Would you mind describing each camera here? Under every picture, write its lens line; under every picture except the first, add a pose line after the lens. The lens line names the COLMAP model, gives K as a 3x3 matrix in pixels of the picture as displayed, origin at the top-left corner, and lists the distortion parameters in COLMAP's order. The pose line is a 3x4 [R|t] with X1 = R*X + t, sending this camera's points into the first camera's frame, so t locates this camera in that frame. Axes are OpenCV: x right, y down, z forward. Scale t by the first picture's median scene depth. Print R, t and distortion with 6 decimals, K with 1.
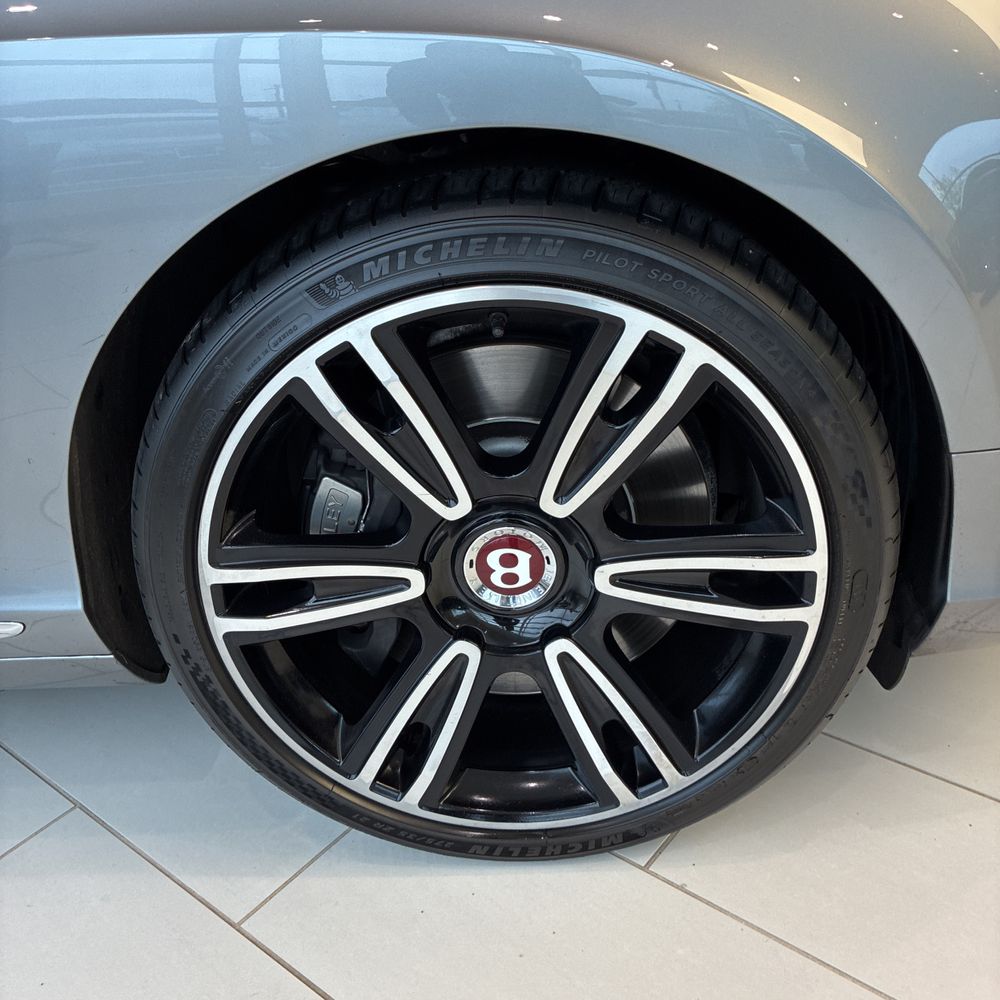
lens RADIAL K [[1018.5, 0, 490.6], [0, 1018.5, 491.2], [0, 0, 1]] dist [0.015685, 0.000000]
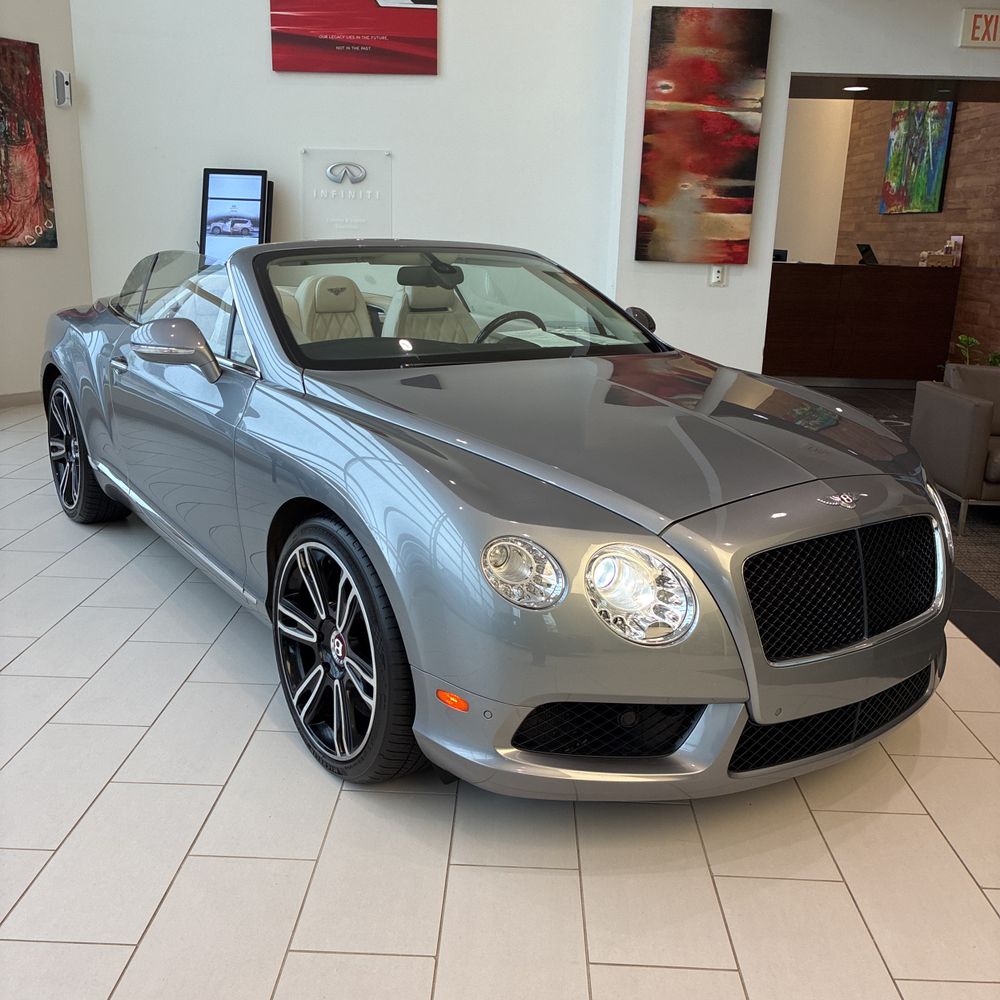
lens RADIAL K [[1018.5, 0, 493.8], [0, 1018.5, 505.7], [0, 0, 1]] dist [0.015685, 0.000000]
pose [[0.602353, 0.302552, -0.738669, 2.254381], [-0.430828, 0.902250, 0.018232, -0.515616], [0.671981, 0.307257, 0.673821, -0.713592]]
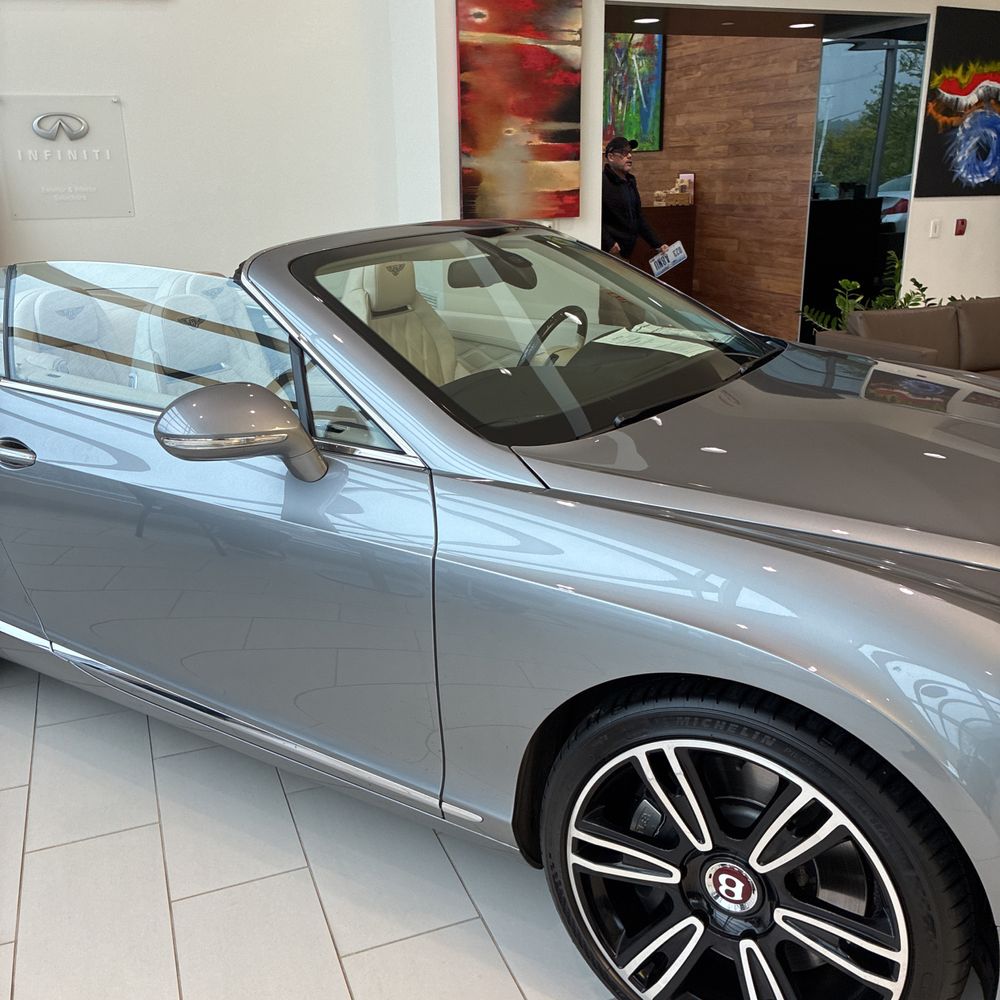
lens RADIAL K [[1018.5, 0, 488.1], [0, 1018.5, 499.8], [0, 0, 1]] dist [0.015685, 0.000000]
pose [[0.865456, 0.213333, -0.453293, 0.319063], [-0.274165, 0.958974, -0.072131, -0.329463], [0.419308, 0.186704, 0.888438, -0.878844]]
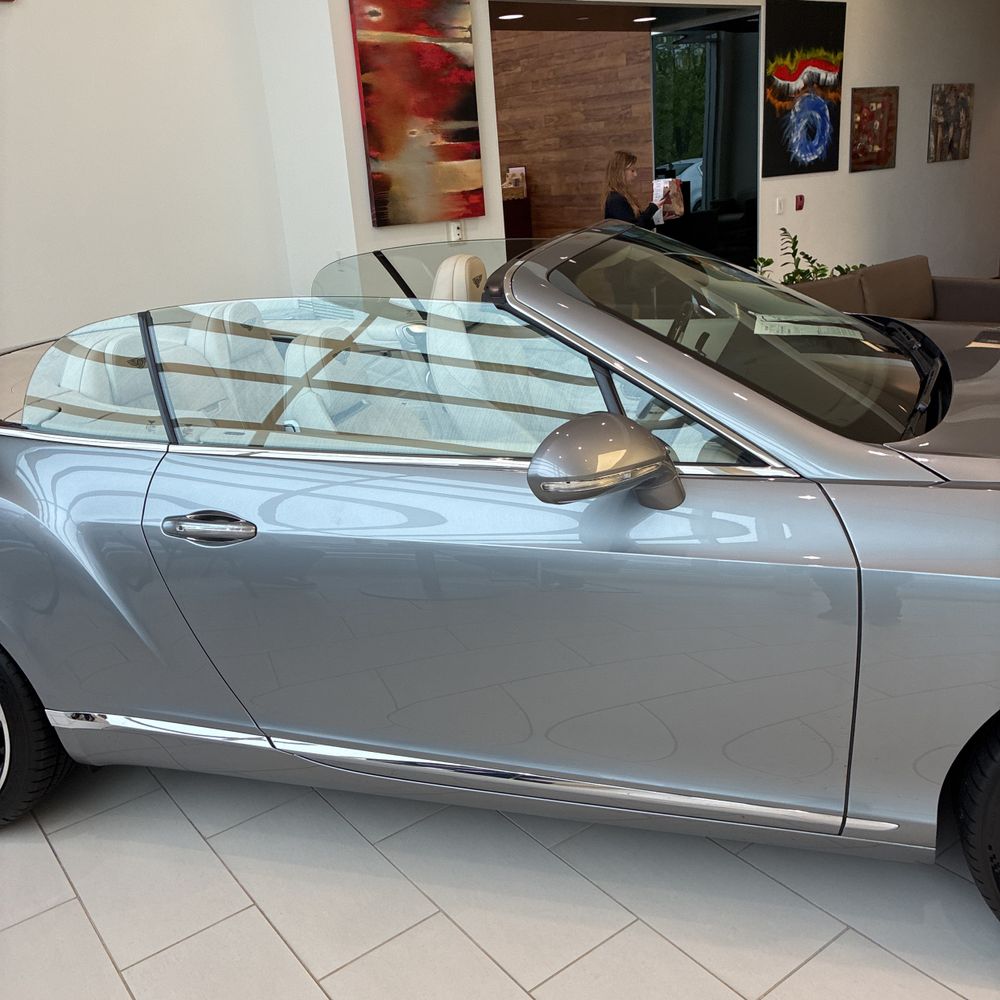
lens RADIAL K [[1018.5, 0, 502.5], [0, 1018.5, 497.0], [0, 0, 1]] dist [0.015685, 0.000000]
pose [[0.971487, 0.085682, -0.221067, -0.839420], [-0.114894, 0.985753, -0.122844, -0.161523], [0.207392, 0.144741, 0.967491, -1.136270]]
